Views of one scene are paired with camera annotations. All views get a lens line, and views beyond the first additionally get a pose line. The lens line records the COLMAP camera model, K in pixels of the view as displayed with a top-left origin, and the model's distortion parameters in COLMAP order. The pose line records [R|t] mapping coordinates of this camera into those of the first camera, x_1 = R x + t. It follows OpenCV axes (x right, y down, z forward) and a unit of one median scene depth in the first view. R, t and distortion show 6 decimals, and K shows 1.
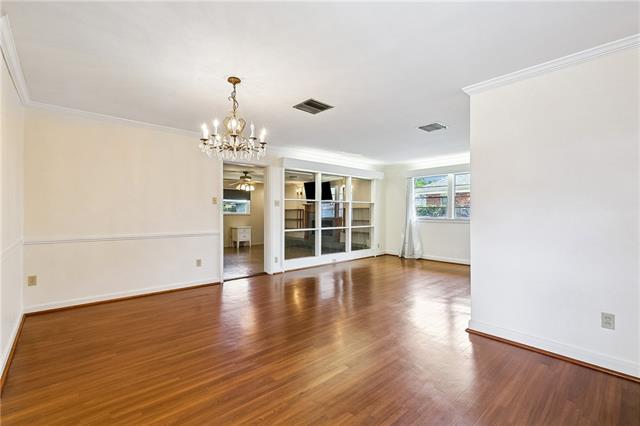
lens RADIAL K [[291.0, 0, 321.9], [0, 291.0, 211.2], [0, 0, 1]] dist [-0.004219, -0.000541]
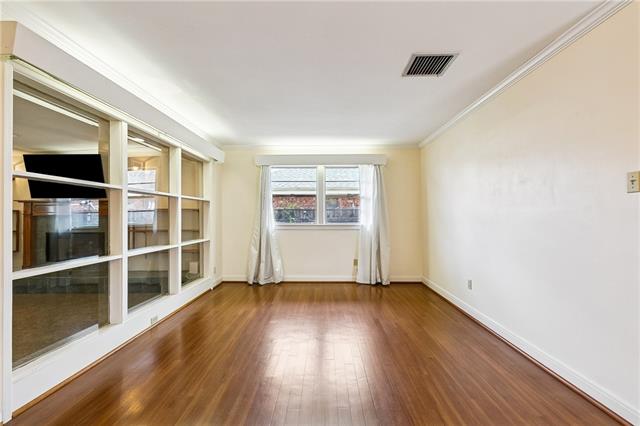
lens RADIAL K [[291.0, 0, 321.4], [0, 291.0, 219.7], [0, 0, 1]] dist [-0.004219, -0.000541]
pose [[0.672600, -0.005897, 0.739982, -0.116071], [0.000221, 0.999970, 0.007768, 0.006536], [-0.740006, -0.005061, 0.672581, 0.449388]]
